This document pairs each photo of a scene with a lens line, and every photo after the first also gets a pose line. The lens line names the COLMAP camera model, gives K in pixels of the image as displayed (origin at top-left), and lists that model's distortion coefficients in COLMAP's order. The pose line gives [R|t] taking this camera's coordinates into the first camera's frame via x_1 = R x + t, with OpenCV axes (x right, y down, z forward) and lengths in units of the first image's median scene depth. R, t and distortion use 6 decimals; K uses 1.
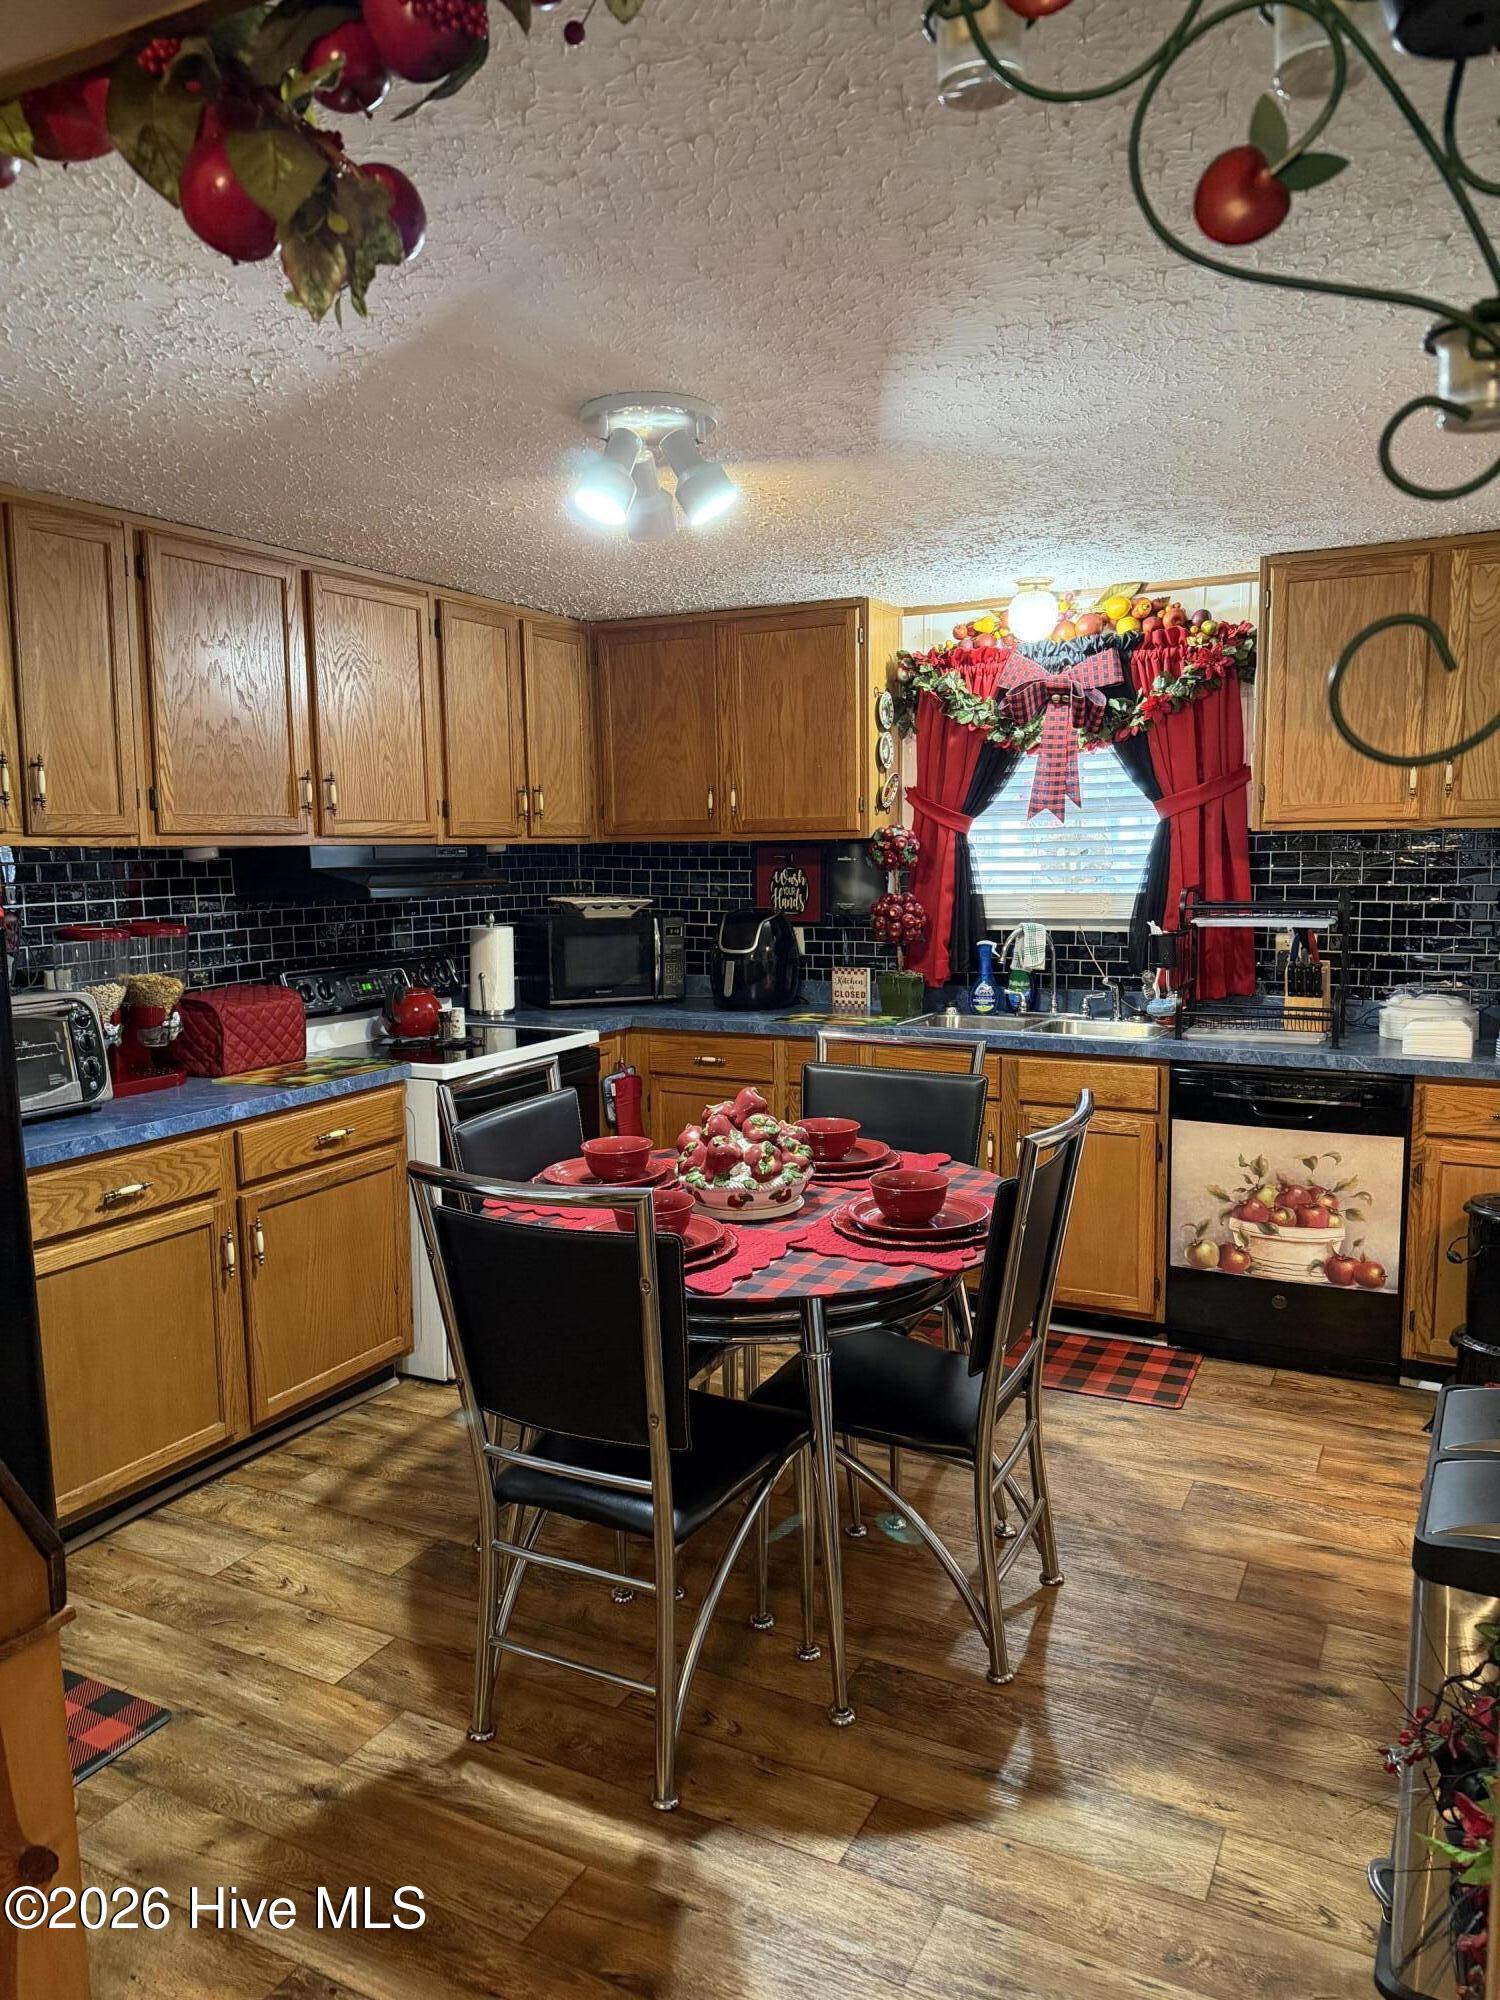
lens RADIAL K [[1398.8, 0, 735.8], [0, 1398.8, 1026.2], [0, 0, 1]] dist [0.081407, -0.087176]
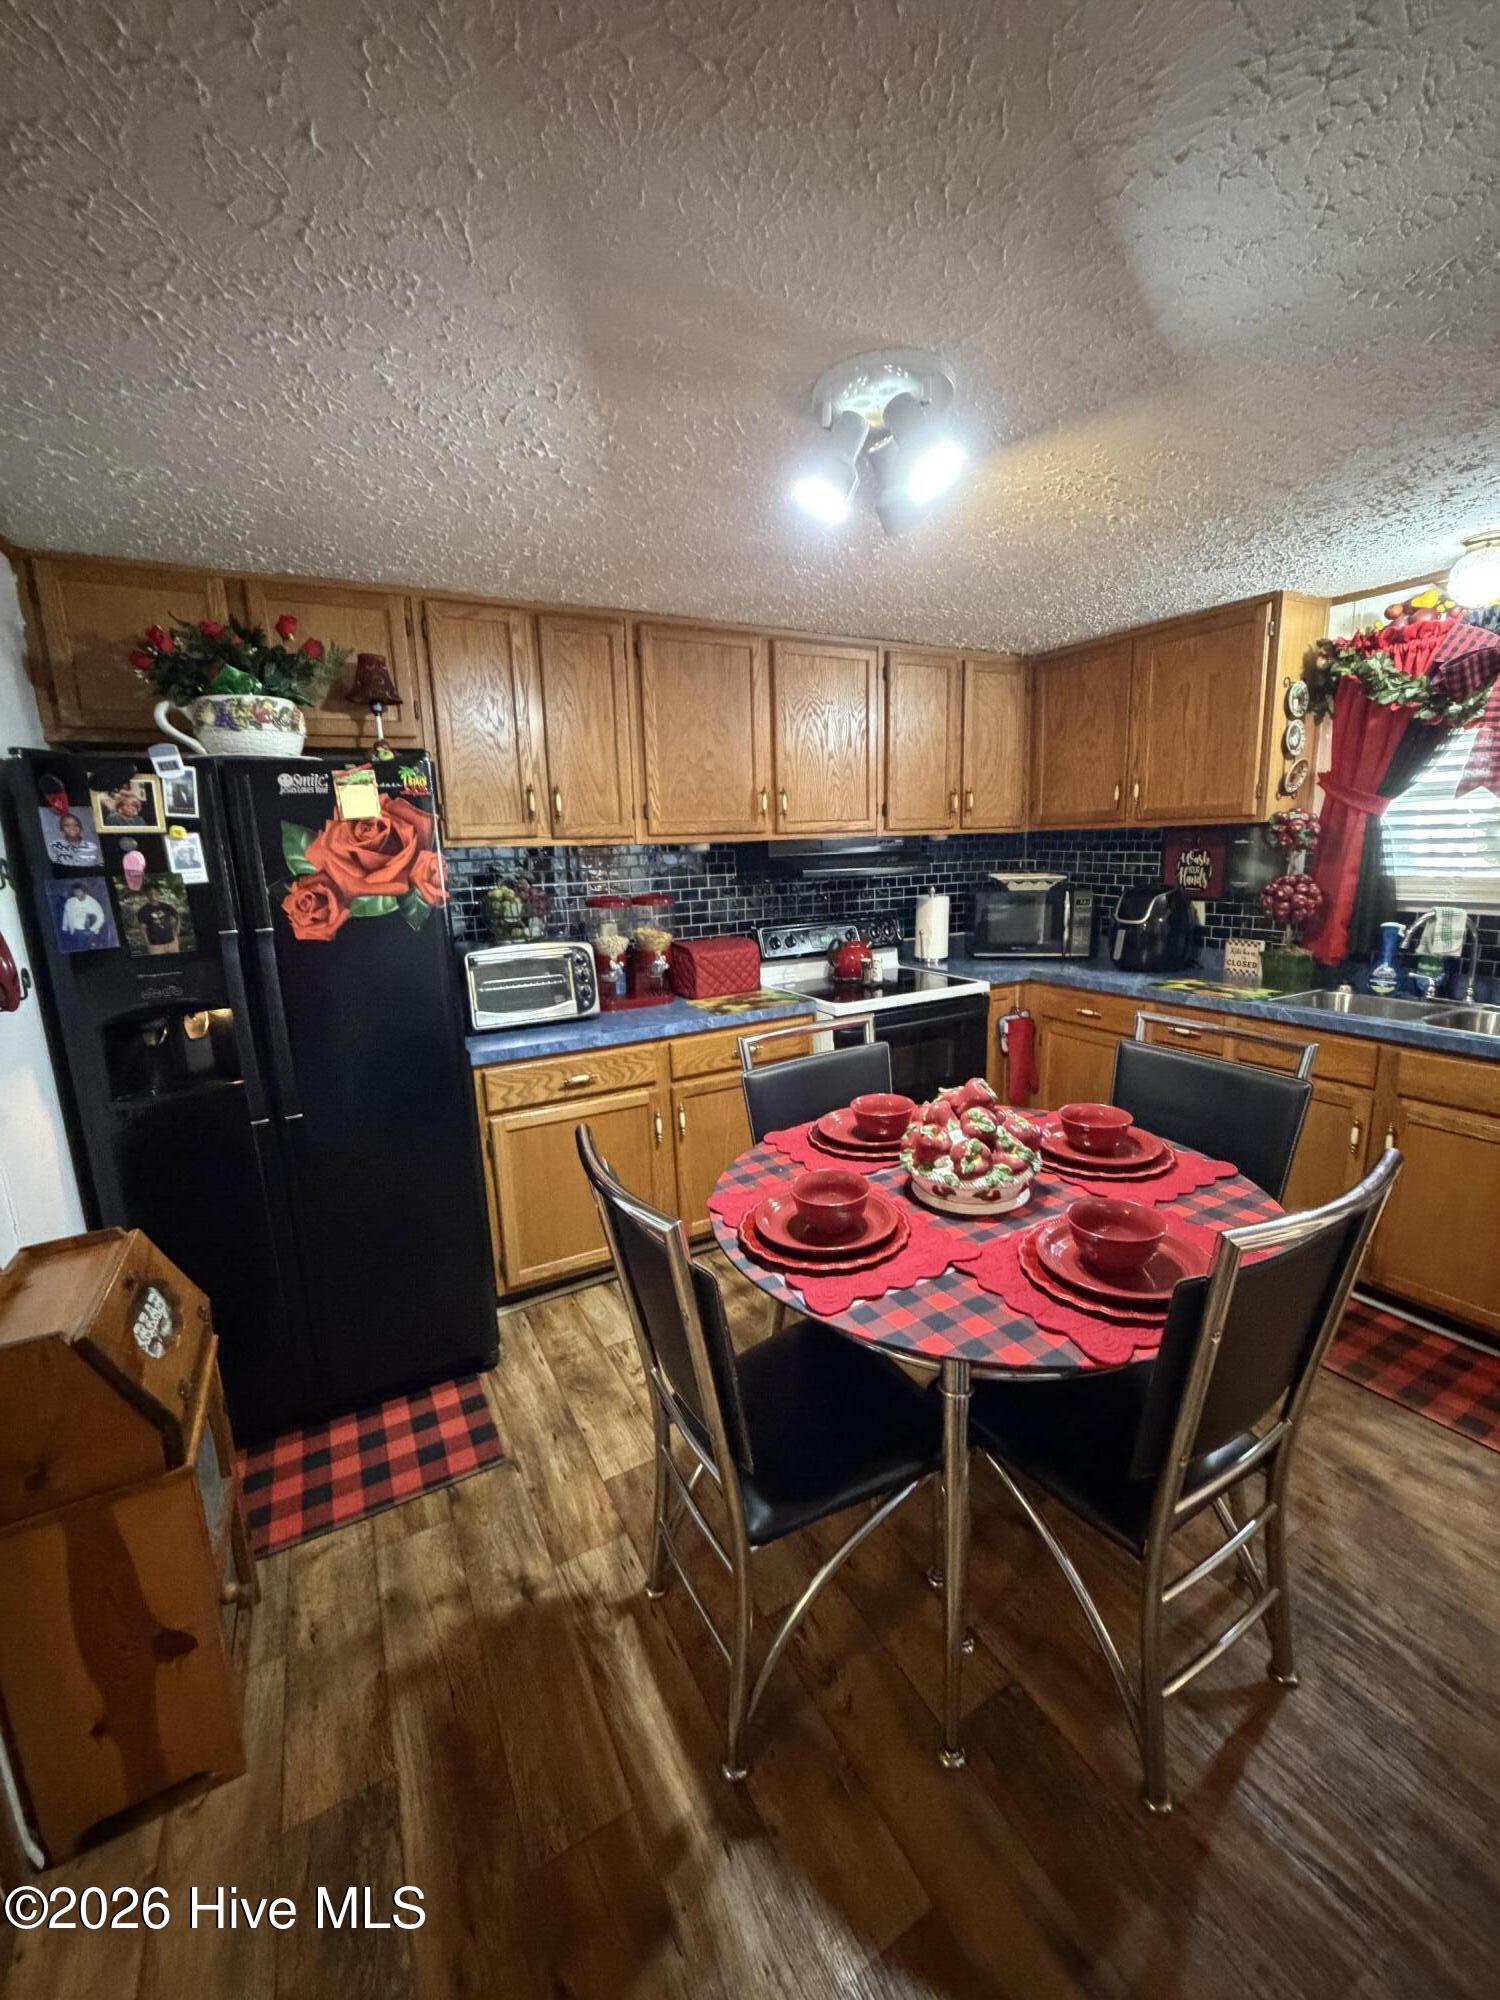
lens RADIAL K [[797.7, 0, 747.6], [0, 797.7, 997.7], [0, 0, 1]] dist [0.000902, -0.001049]
pose [[0.833683, 0.092597, -0.544424, 0.134753], [-0.051183, 0.994555, 0.090778, -0.043752], [0.549866, -0.047815, 0.833883, 0.323940]]
